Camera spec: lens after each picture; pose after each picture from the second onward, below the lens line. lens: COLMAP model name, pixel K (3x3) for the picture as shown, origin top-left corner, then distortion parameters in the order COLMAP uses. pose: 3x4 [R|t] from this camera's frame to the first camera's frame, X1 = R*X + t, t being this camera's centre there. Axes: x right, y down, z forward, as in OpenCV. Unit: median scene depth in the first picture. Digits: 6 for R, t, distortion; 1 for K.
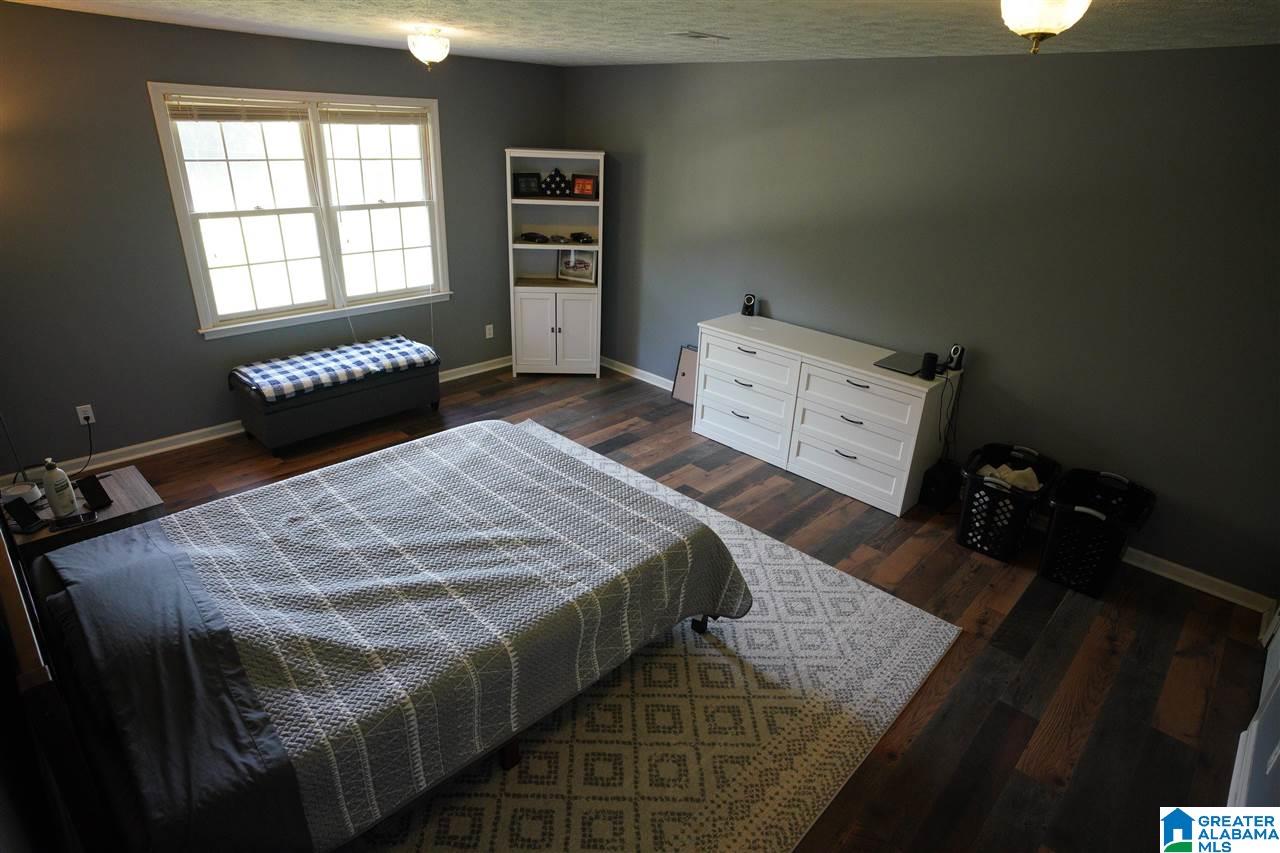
lens RADIAL K [[694.8, 0, 637.4], [0, 694.8, 428.8], [0, 0, 1]] dist [-0.035121, 0.020996]
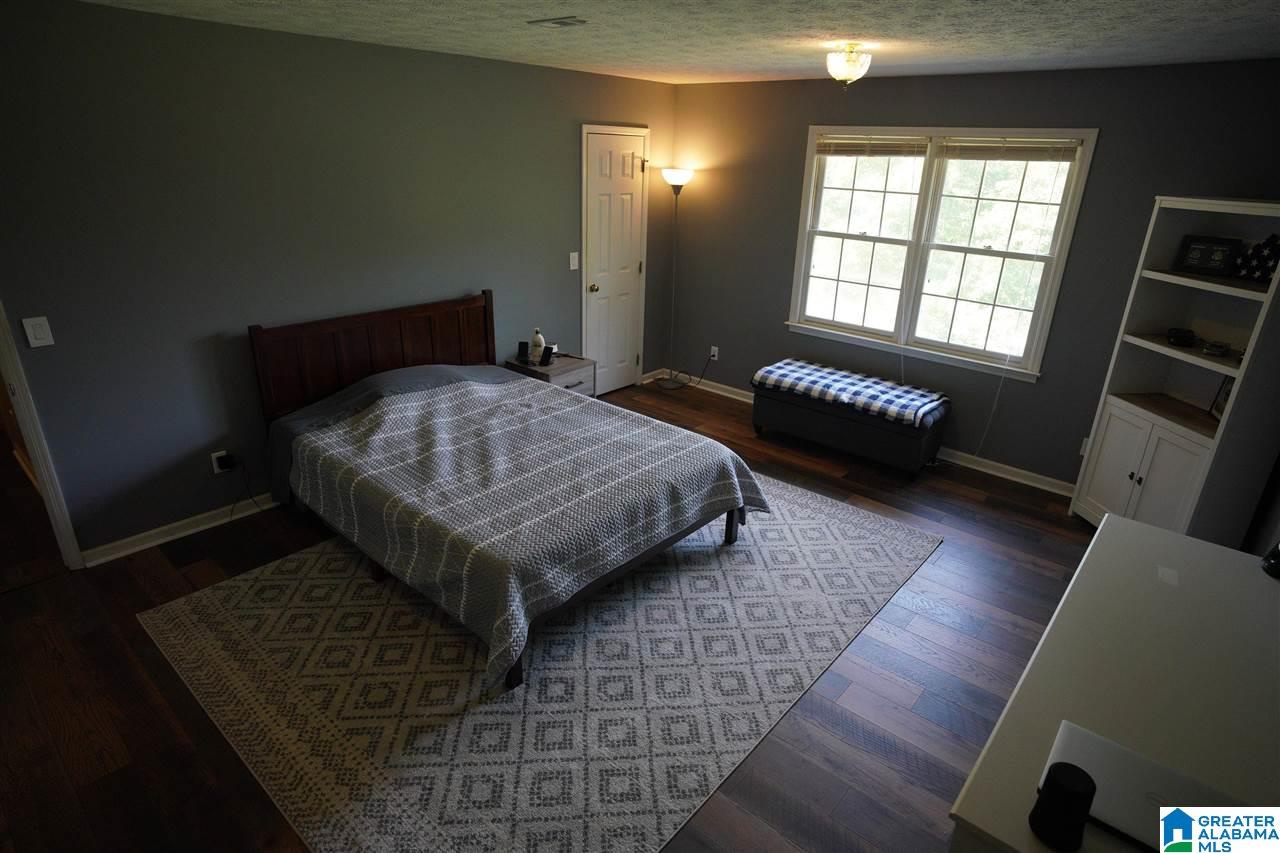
lens RADIAL K [[694.8, 0, 639.6], [0, 694.8, 423.0], [0, 0, 1]] dist [-0.035121, 0.020996]
pose [[0.048002, 0.331267, -0.942315, 0.562332], [-0.428319, 0.859090, 0.280191, -0.215412], [0.902352, 0.390162, 0.183125, 0.587351]]
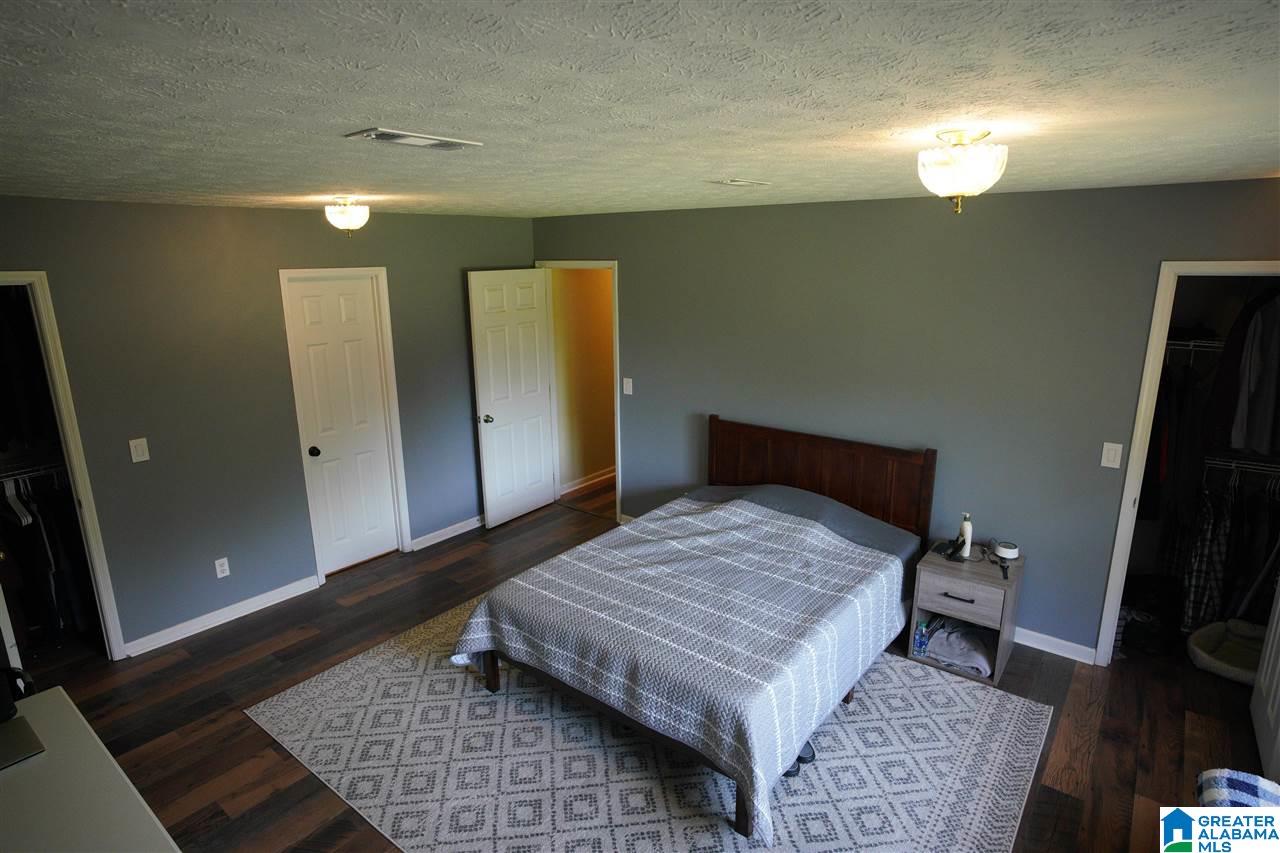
lens RADIAL K [[694.8, 0, 638.1], [0, 694.8, 421.5], [0, 0, 1]] dist [-0.035121, 0.020996]
pose [[-0.994428, -0.006178, -0.105234, -0.018865], [-0.068696, 0.795177, 0.602473, -0.534940], [0.079957, 0.606346, -0.791171, 1.141954]]
